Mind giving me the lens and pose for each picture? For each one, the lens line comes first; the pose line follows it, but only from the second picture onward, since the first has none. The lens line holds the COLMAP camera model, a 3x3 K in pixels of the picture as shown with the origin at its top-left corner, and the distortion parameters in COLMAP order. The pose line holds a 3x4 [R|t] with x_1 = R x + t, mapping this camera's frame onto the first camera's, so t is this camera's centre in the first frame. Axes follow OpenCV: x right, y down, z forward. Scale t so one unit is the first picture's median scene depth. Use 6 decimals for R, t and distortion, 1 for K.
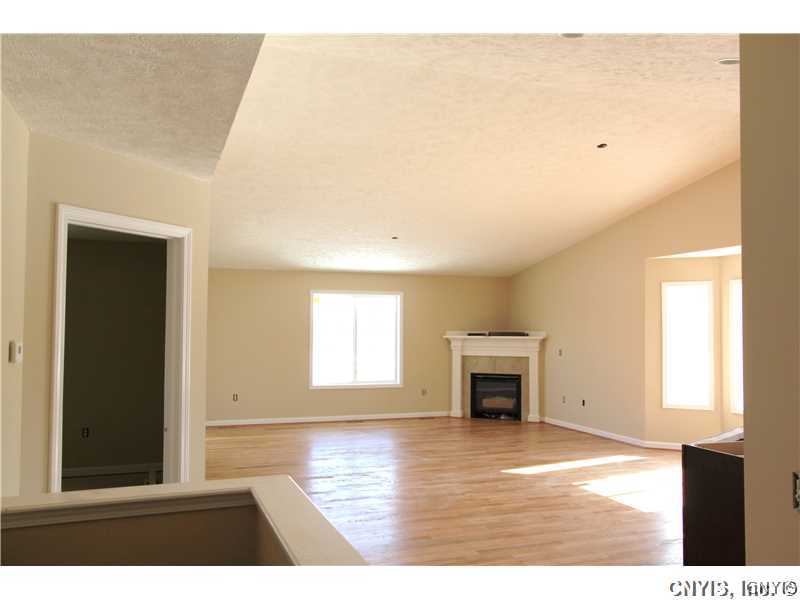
lens RADIAL K [[676.5, 0, 400.0], [0, 676.5, 300.0], [0, 0, 1]] dist [0.012458, 0.002924]
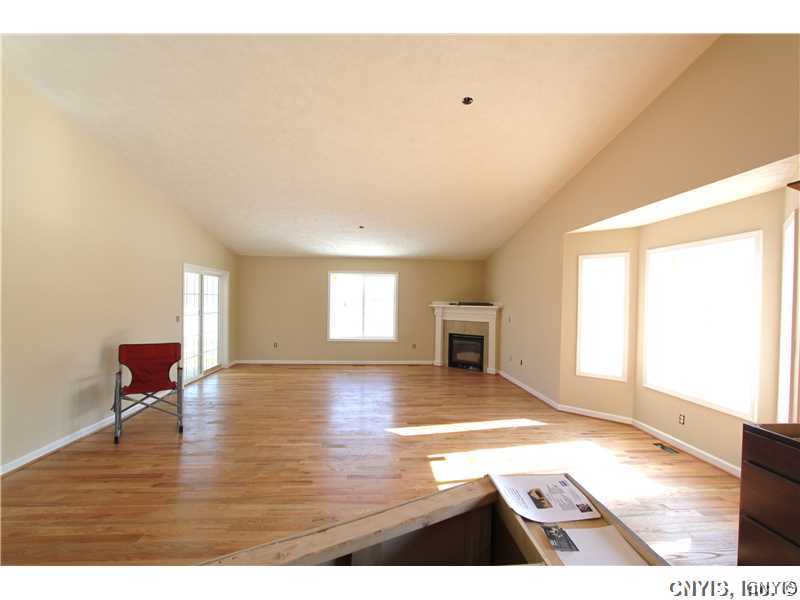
lens RADIAL K [[369.8, 0, 400.0], [0, 369.8, 300.0], [0, 0, 1]] dist [-0.001977, -0.000064]
pose [[0.963204, 0.009162, -0.268616, 0.210774], [0.001420, 0.999231, 0.039175, 0.015190], [0.268768, -0.038115, 0.962450, 0.287965]]
